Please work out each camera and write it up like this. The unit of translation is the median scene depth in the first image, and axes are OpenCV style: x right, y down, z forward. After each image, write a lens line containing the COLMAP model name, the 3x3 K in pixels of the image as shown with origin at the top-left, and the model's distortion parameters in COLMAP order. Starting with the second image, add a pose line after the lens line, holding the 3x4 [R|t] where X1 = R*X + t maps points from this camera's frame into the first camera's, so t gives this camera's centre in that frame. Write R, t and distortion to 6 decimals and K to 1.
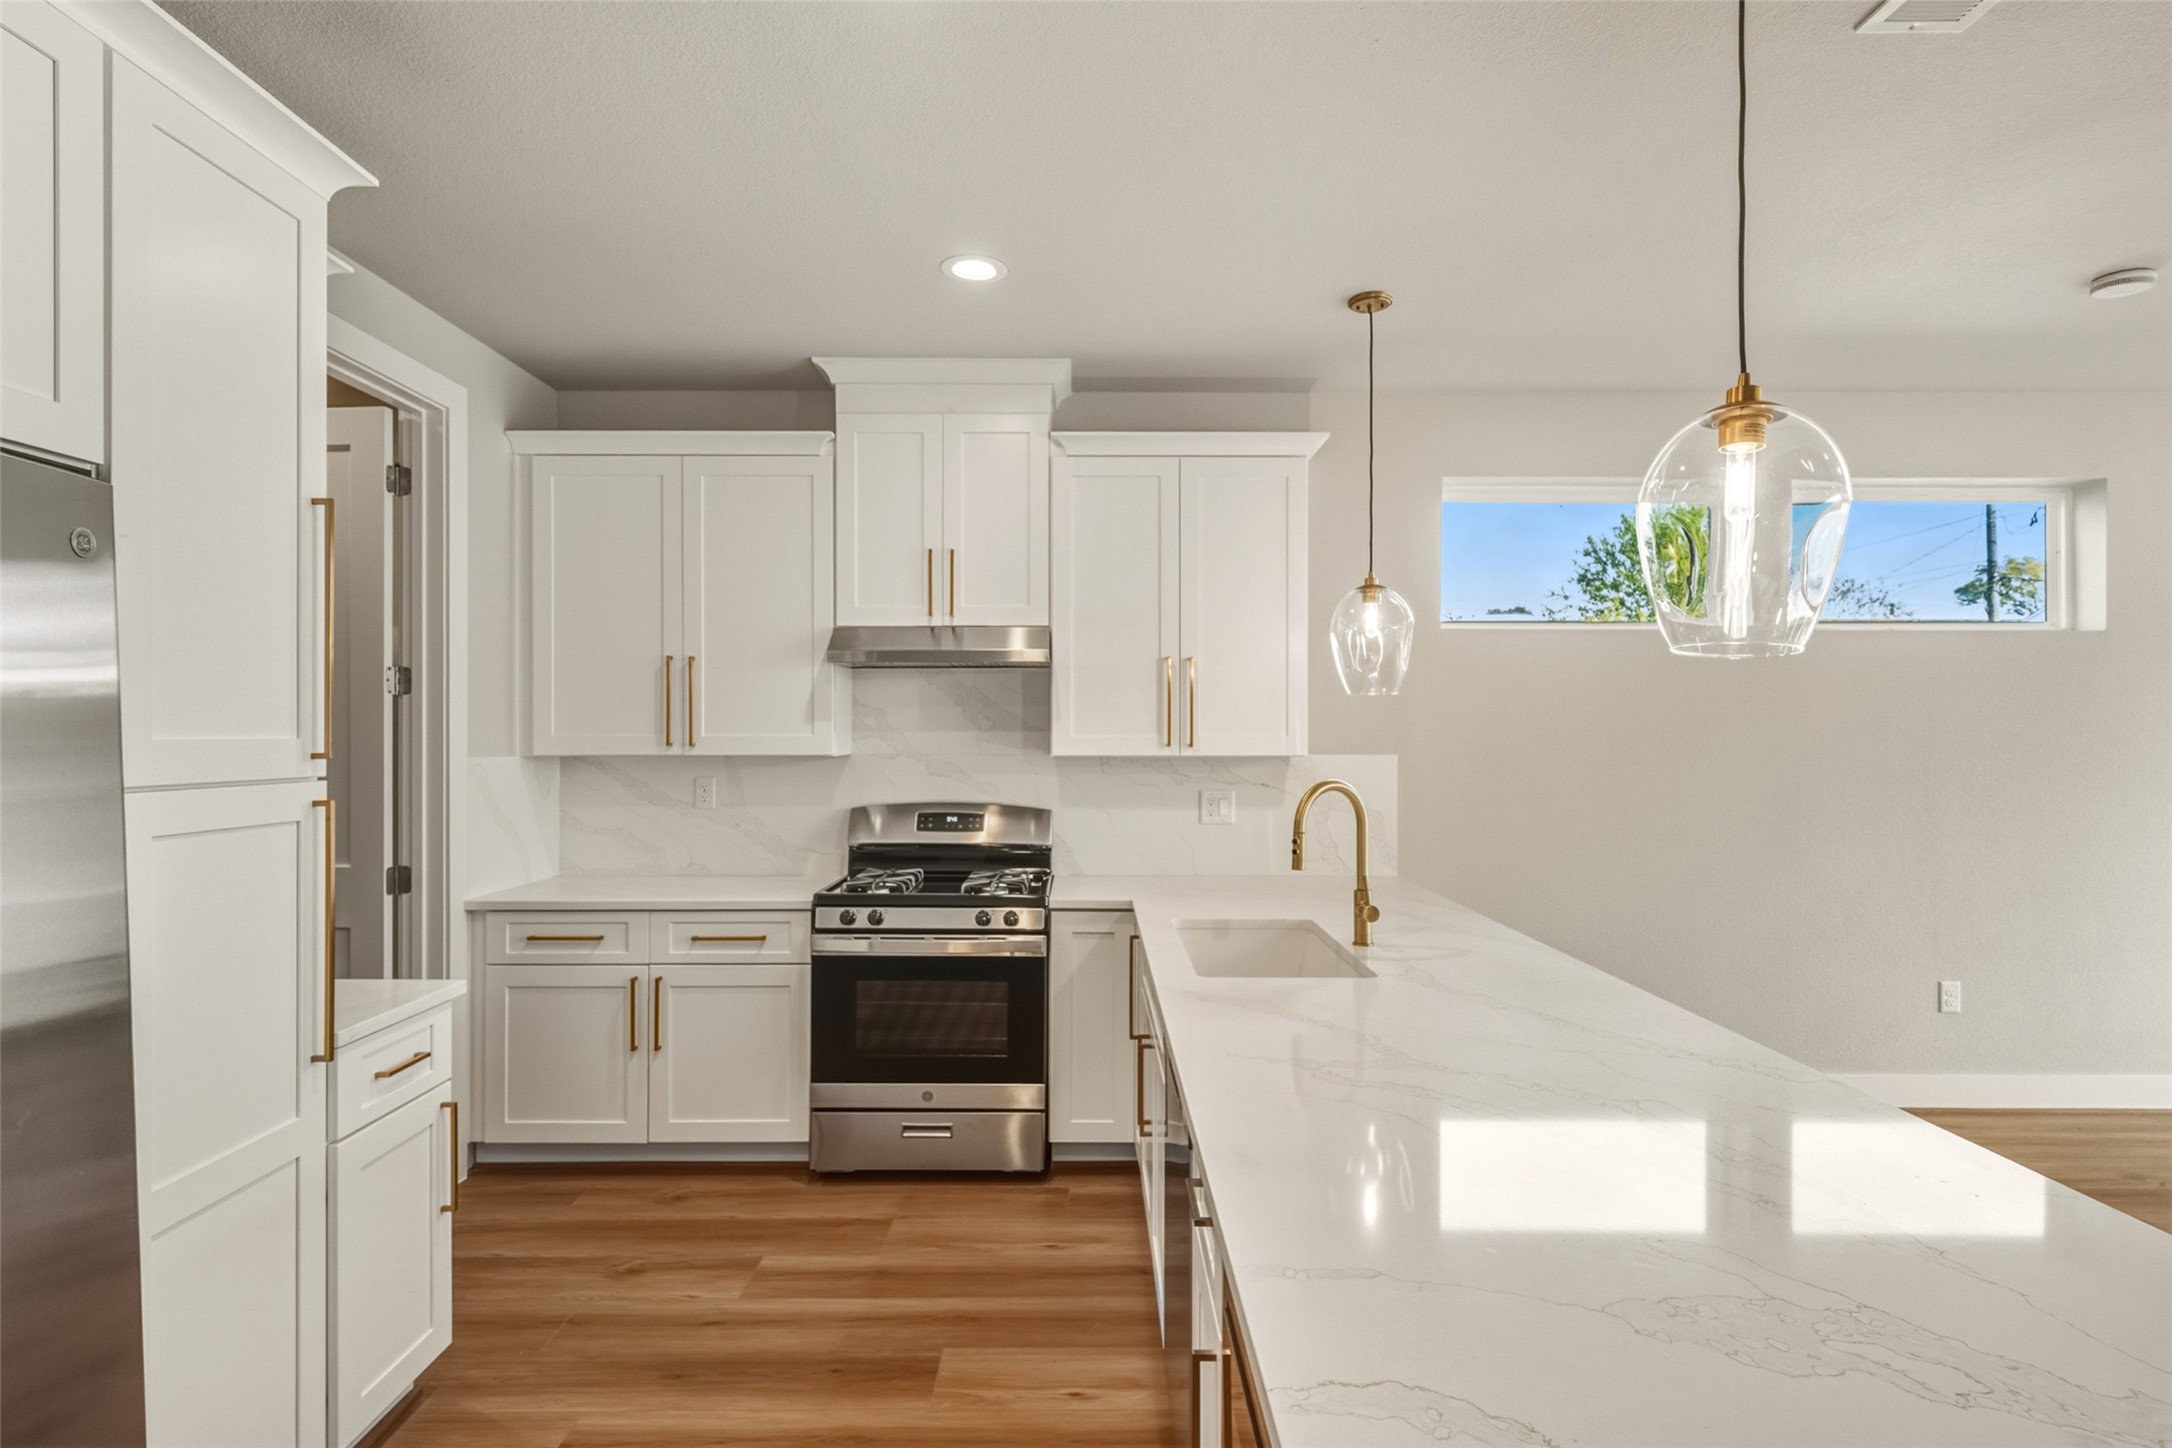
lens RADIAL K [[1088.3, 0, 1085.7], [0, 1088.3, 726.4], [0, 0, 1]] dist [-0.000329, 0.000297]
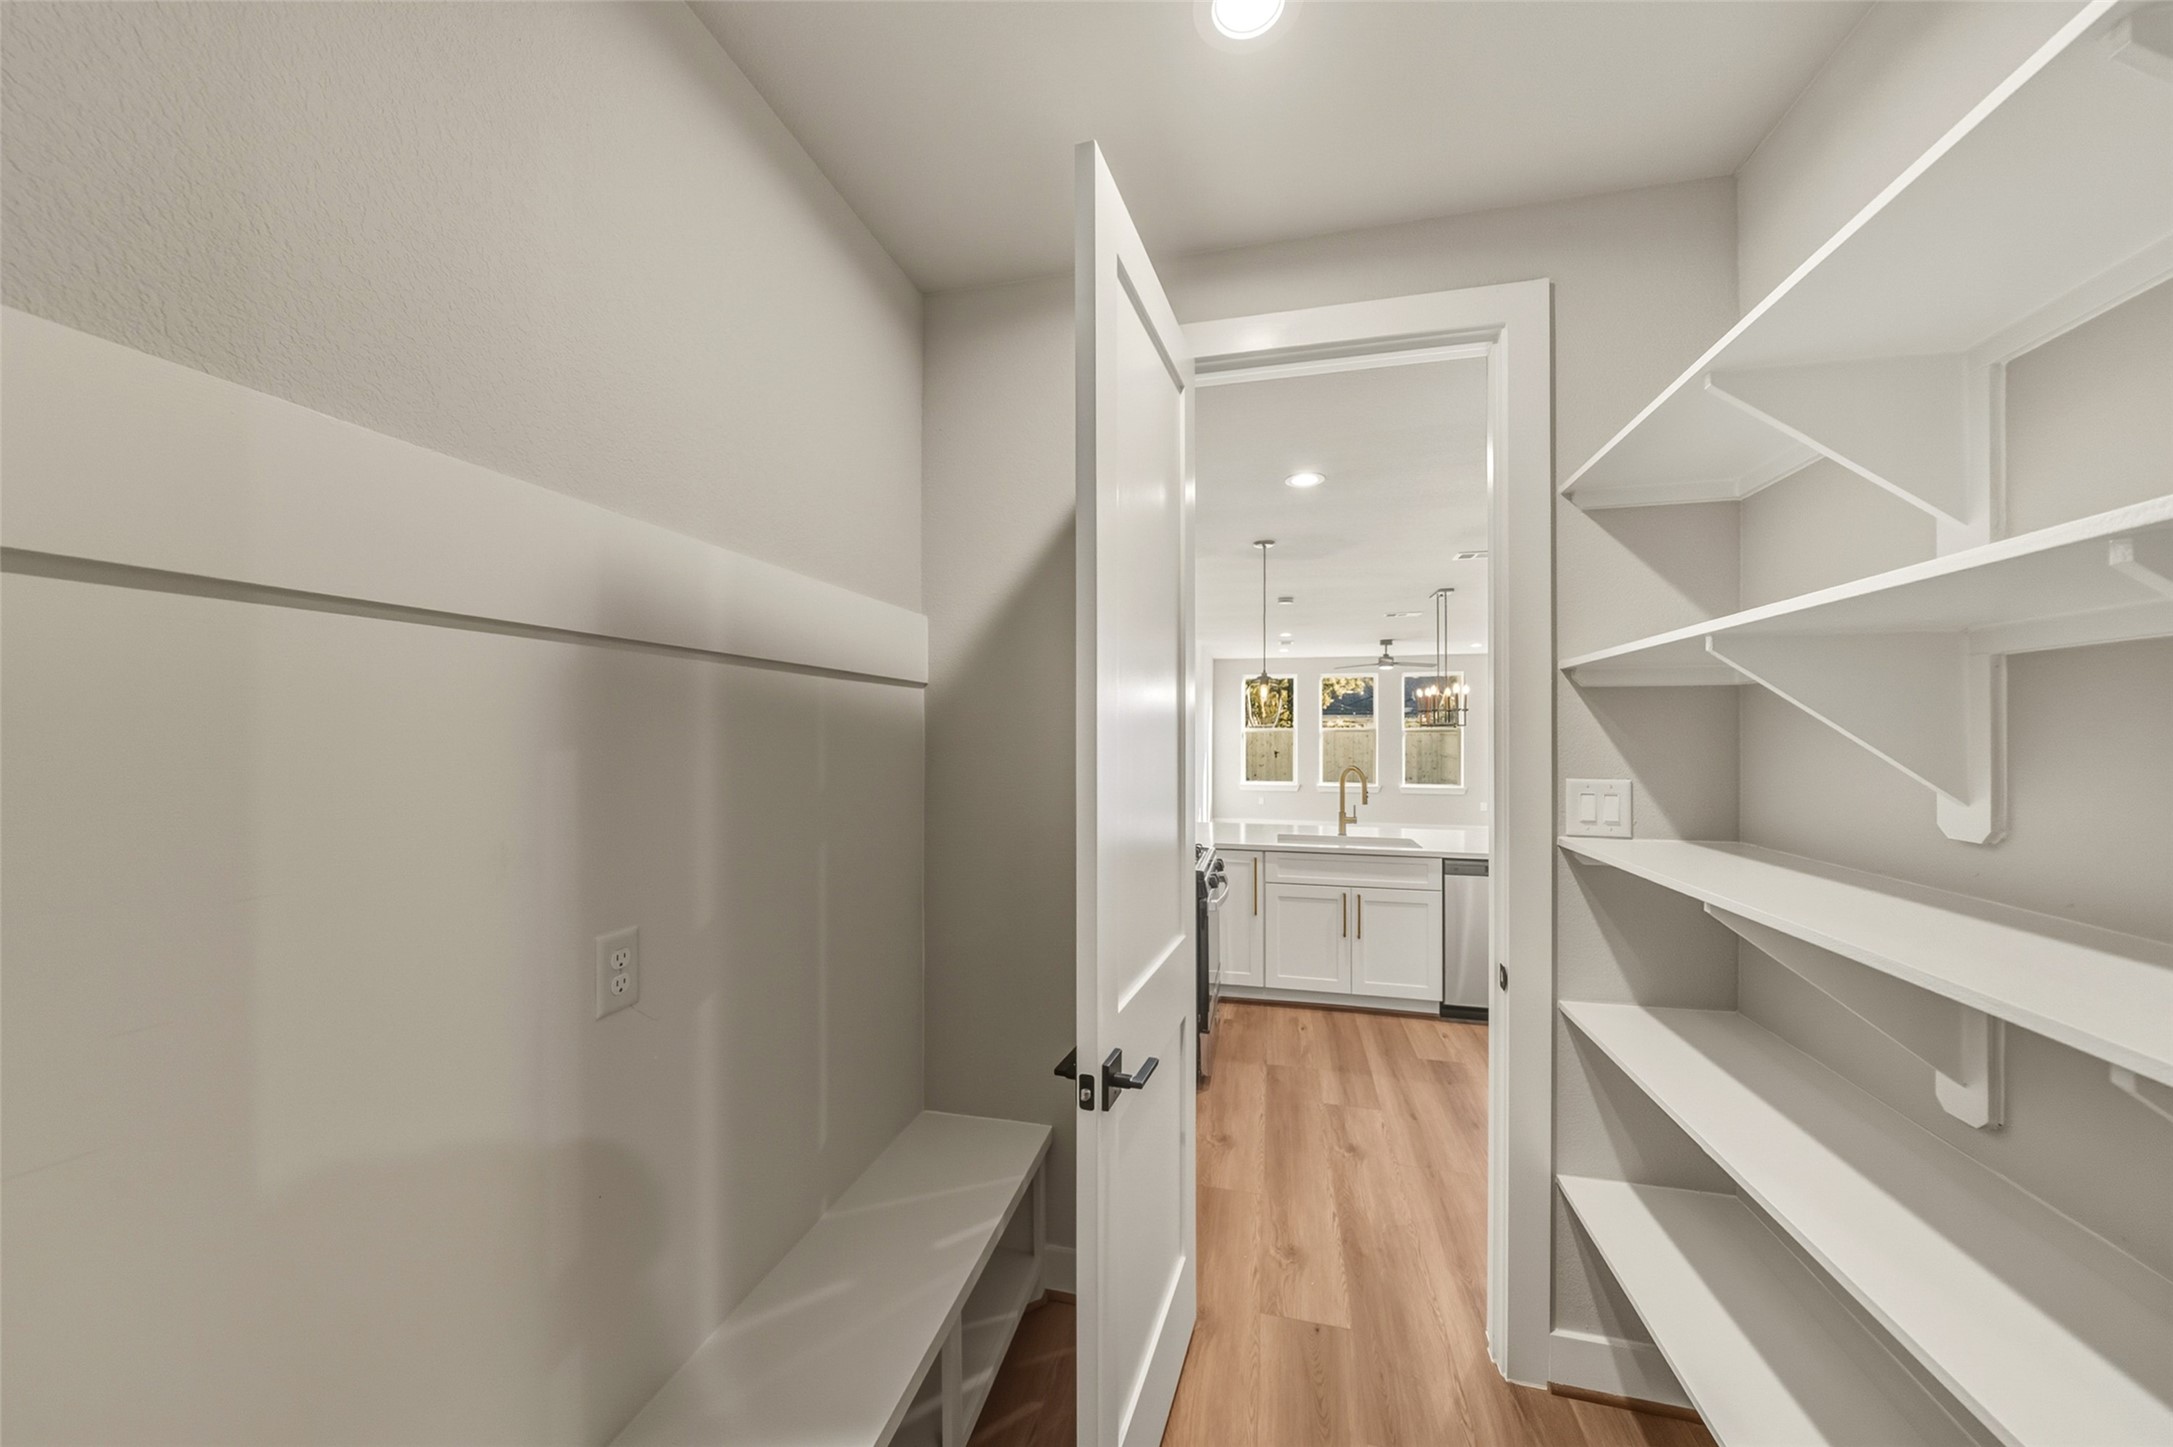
lens RADIAL K [[755.5, 0, 1090.9], [0, 755.5, 725.1], [0, 0, 1]] dist [0.000178, -0.000039]
pose [[0.241679, 0.013762, 0.970259, -1.165994], [-0.007506, 0.999896, -0.012313, -0.009837], [-0.970327, -0.004307, 0.241757, 0.899575]]
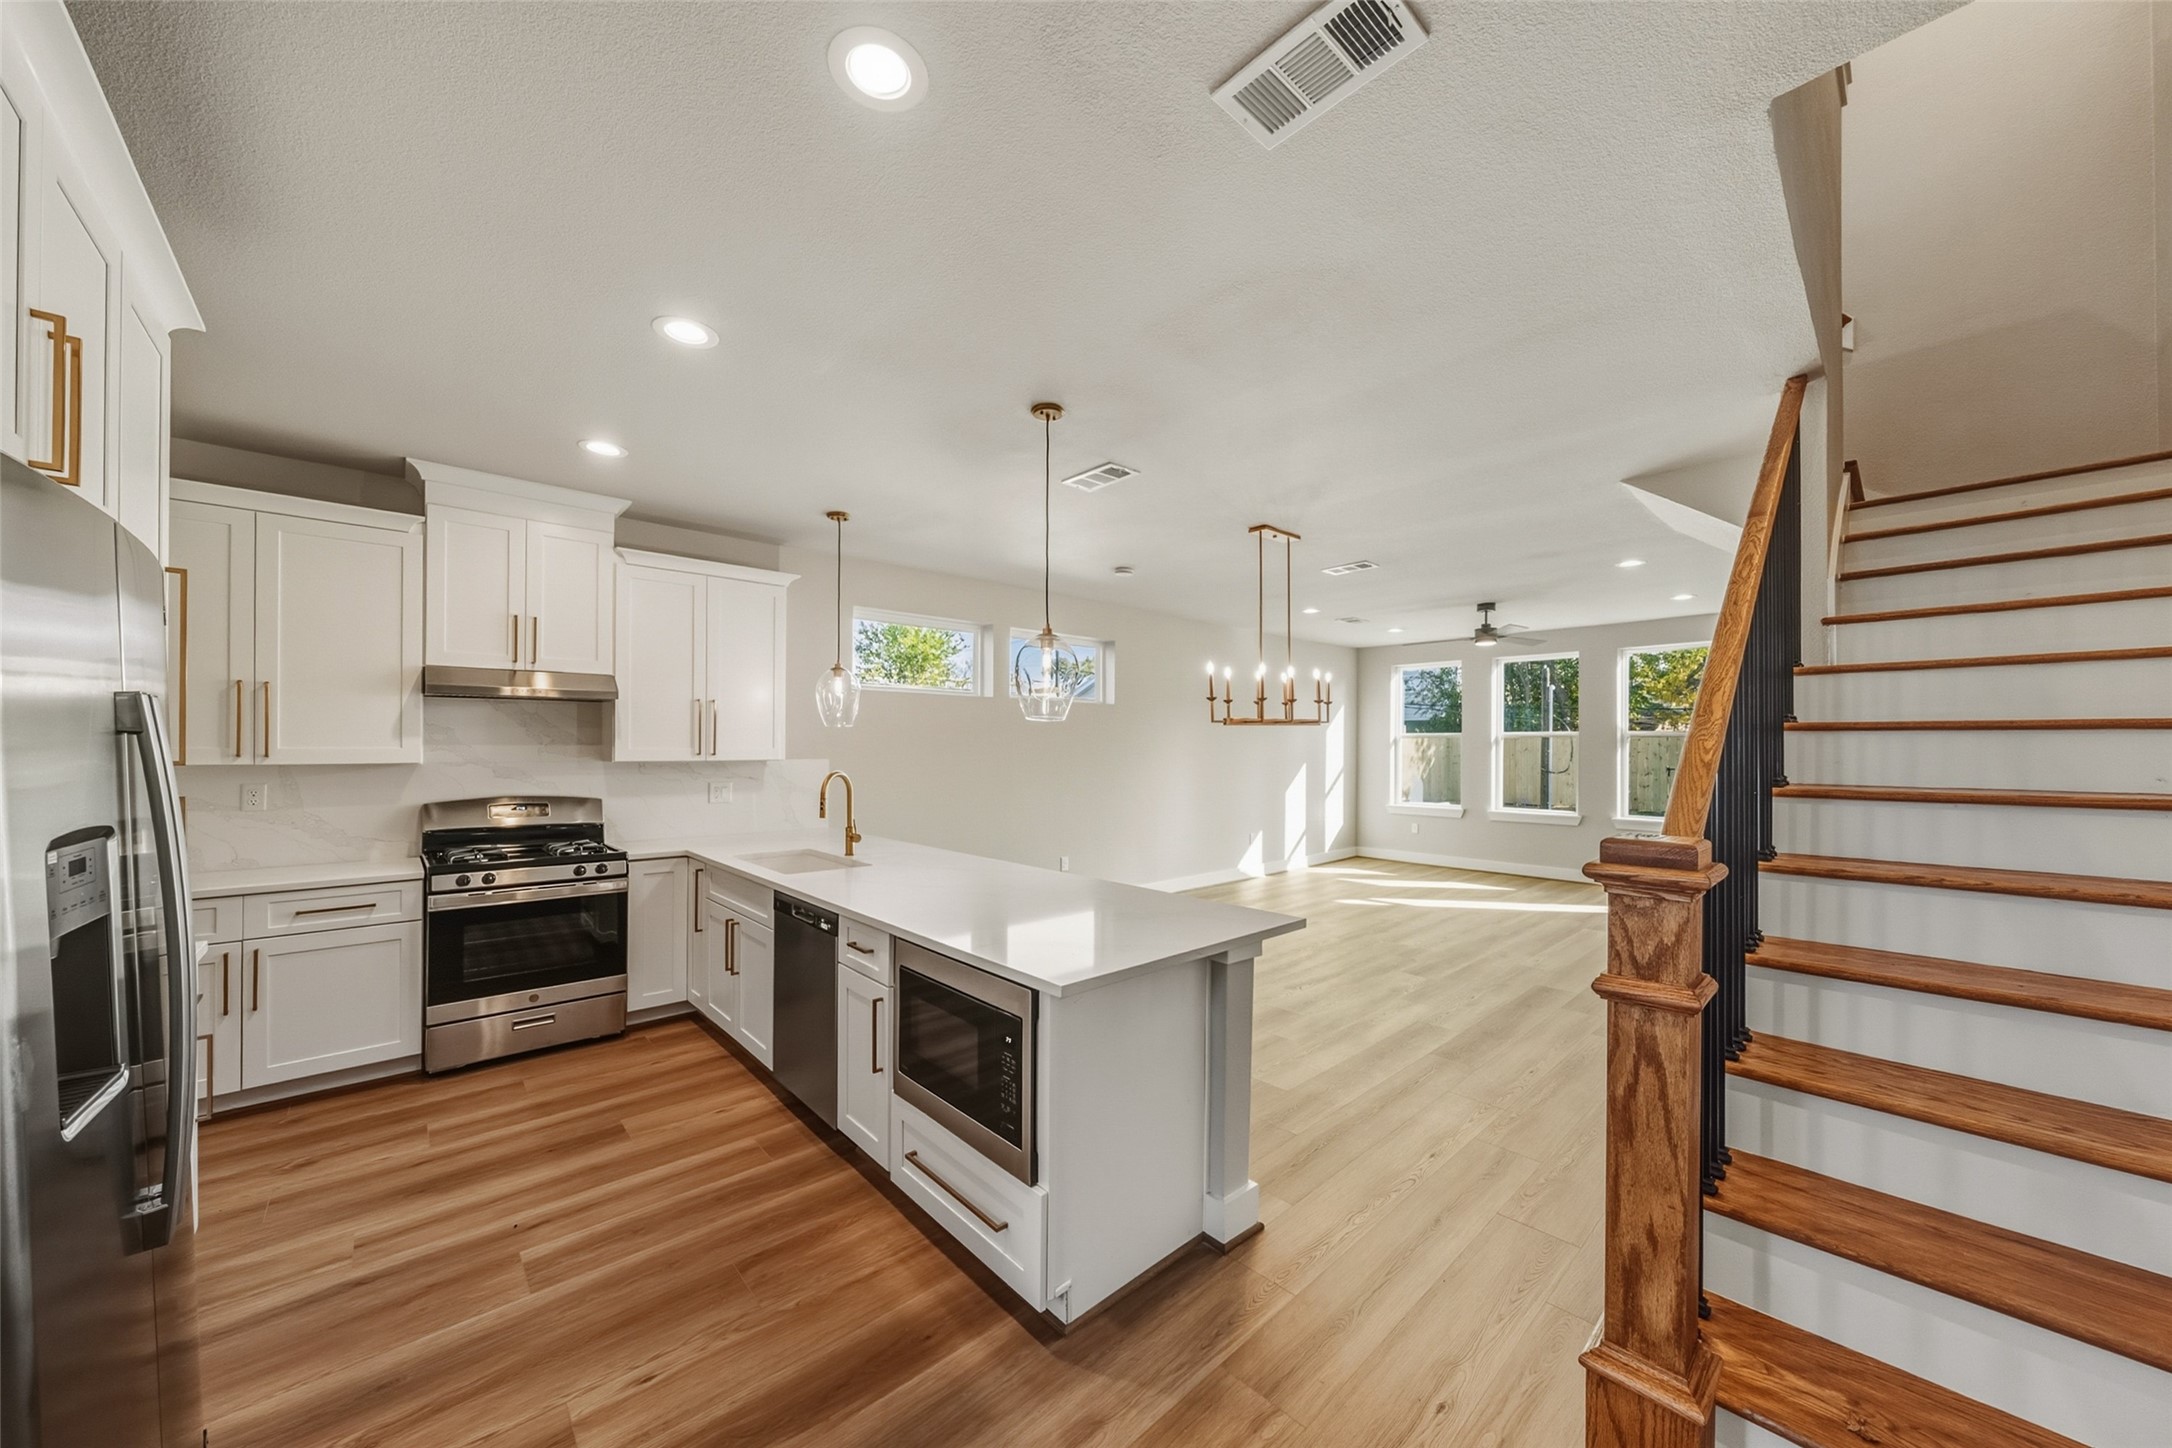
lens RADIAL K [[765.4, 0, 1085.8], [0, 765.4, 742.1], [0, 0, 1]] dist [-0.000995, -0.000120]
pose [[0.740088, 0.005420, 0.672488, -0.281828], [-0.005209, 0.999984, -0.002327, -0.001129], [-0.672490, -0.001781, 0.740104, -0.238168]]
